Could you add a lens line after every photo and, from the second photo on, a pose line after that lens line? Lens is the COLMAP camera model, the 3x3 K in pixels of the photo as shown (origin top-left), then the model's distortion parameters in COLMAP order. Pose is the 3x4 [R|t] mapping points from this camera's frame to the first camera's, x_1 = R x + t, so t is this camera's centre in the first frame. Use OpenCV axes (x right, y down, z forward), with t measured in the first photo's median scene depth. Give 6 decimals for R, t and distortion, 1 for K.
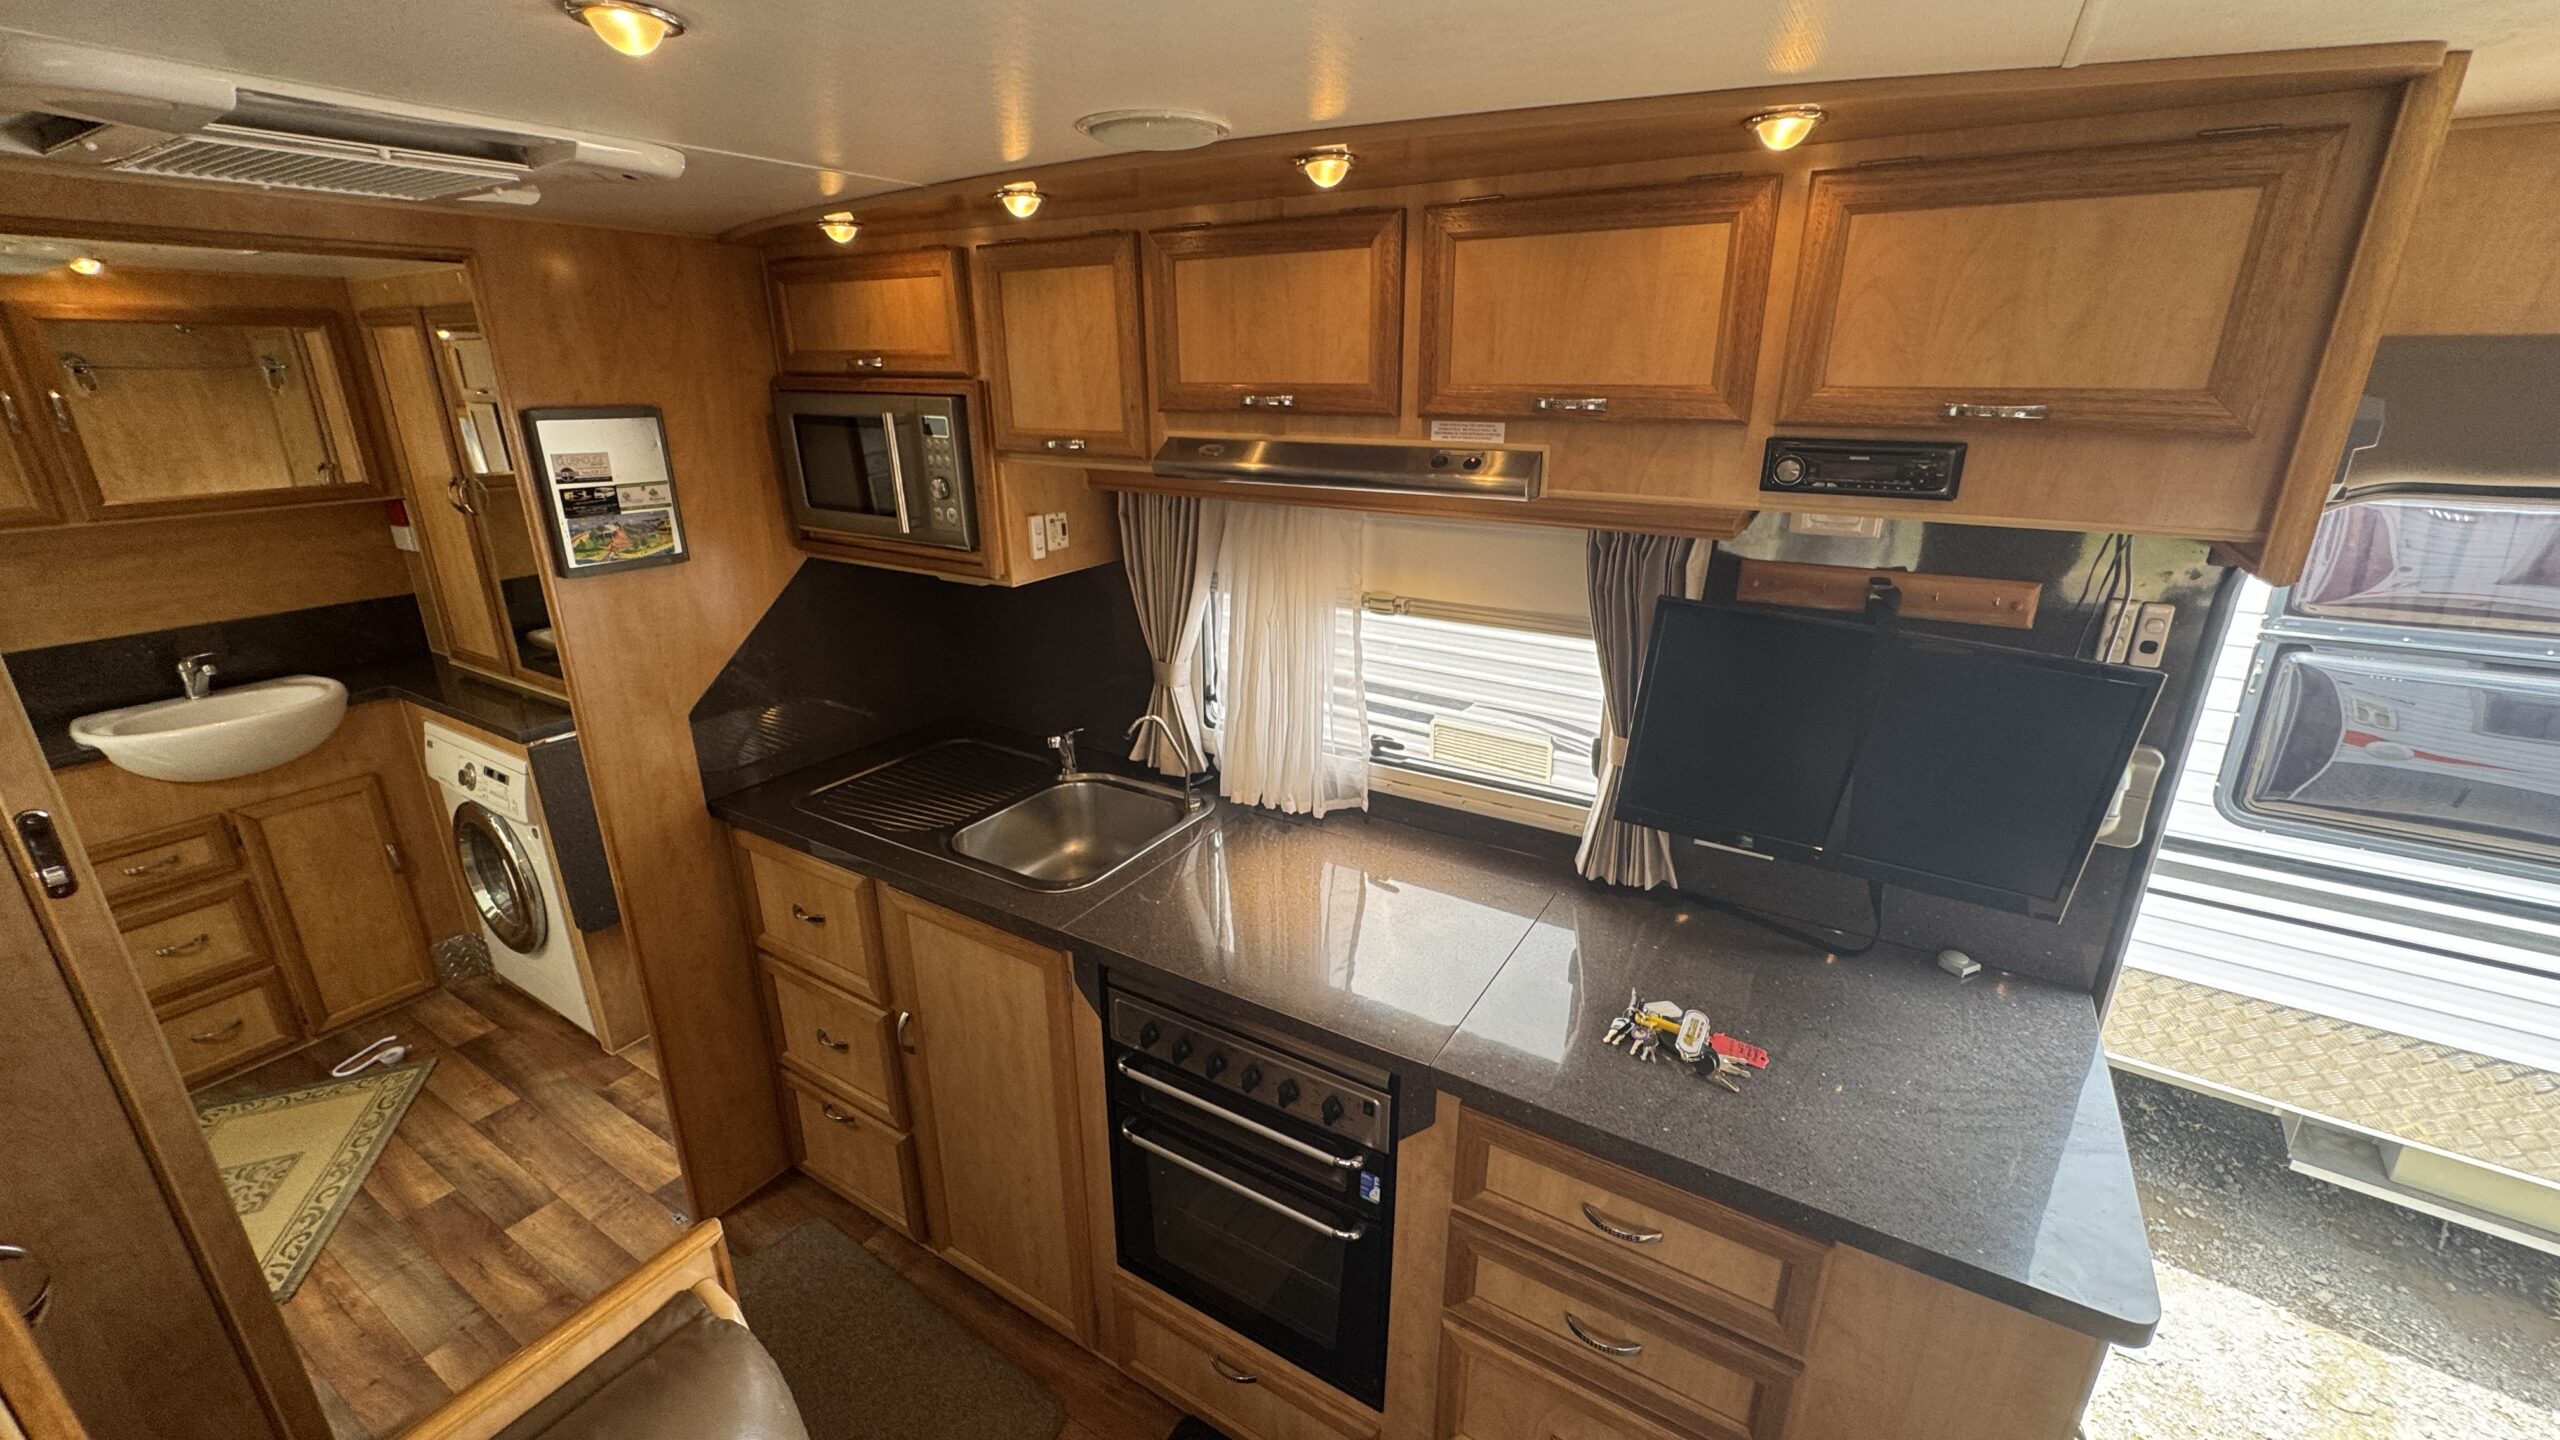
lens RADIAL K [[1024.1, 0, 1271.2], [0, 1024.1, 721.9], [0, 0, 1]] dist [-0.003249, 0.000845]
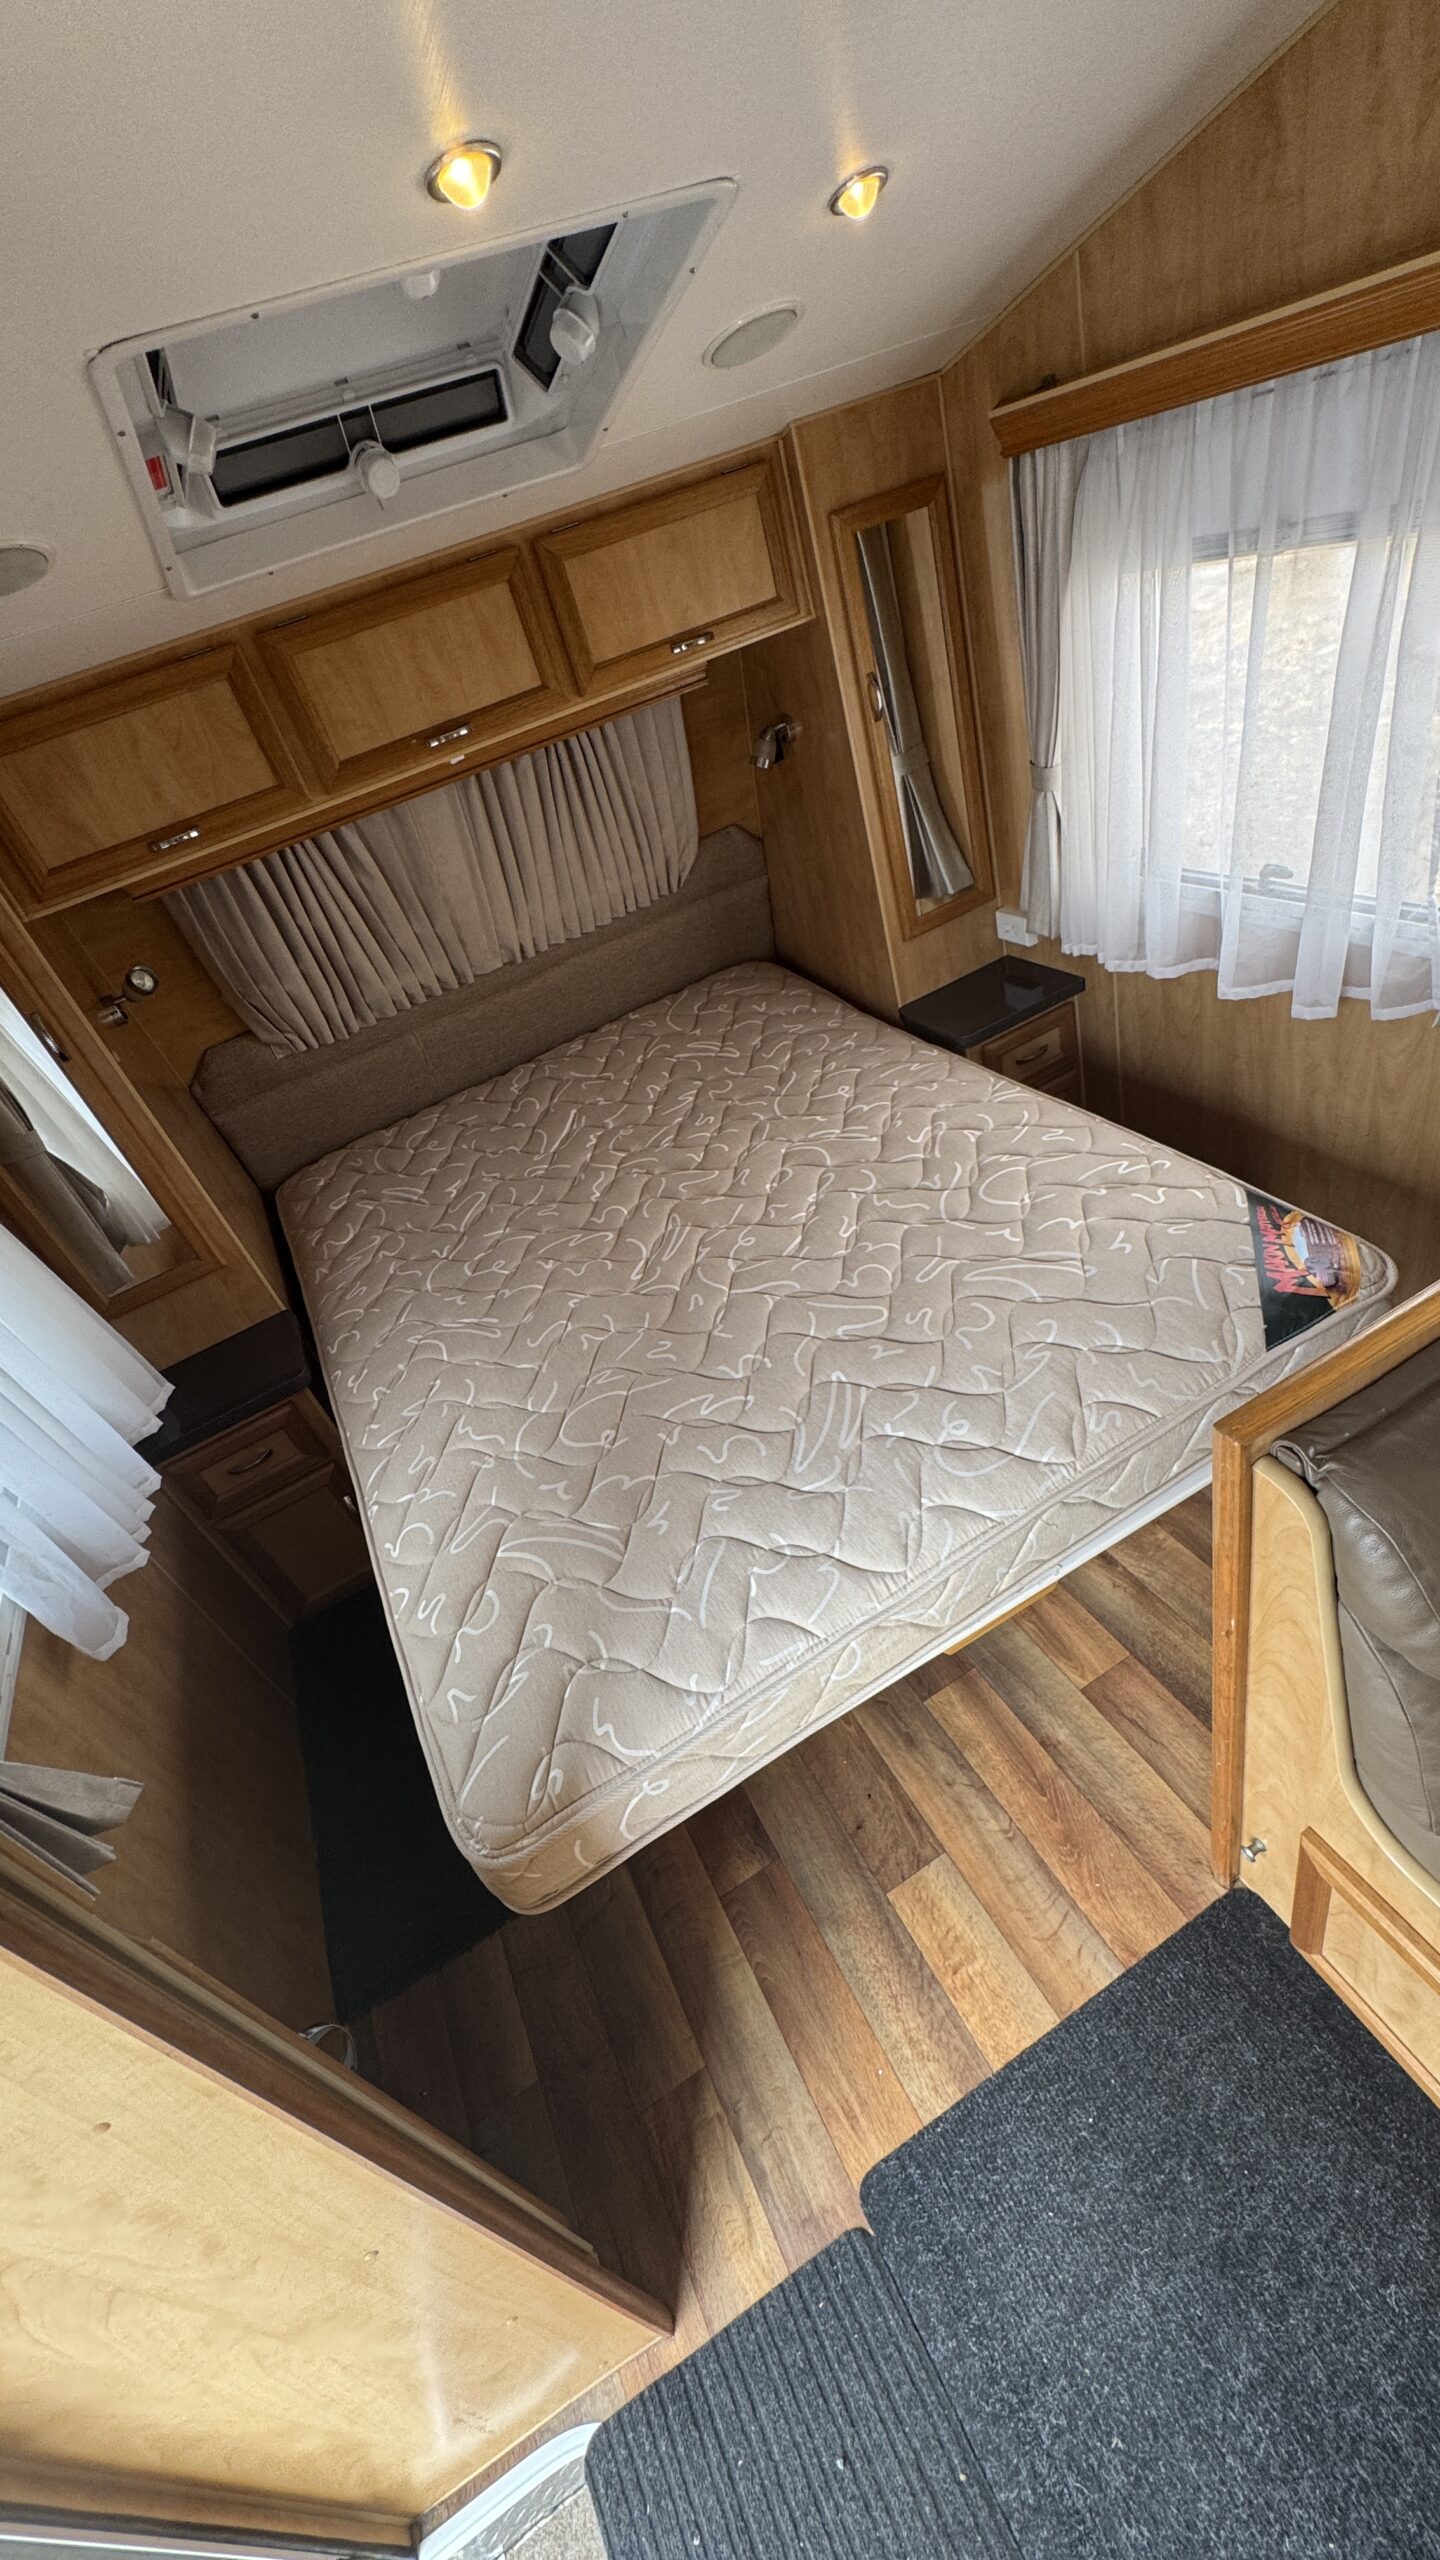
lens RADIAL K [[1024.1, 0, 719.3], [0, 1024.1, 1278.6], [0, 0, 1]] dist [-0.003249, 0.000845]
pose [[-0.819911, -0.125608, 0.558541, -1.085016], [0.424015, 0.522282, 0.739887, -0.339992], [-0.384652, 0.843472, -0.374965, 1.105957]]
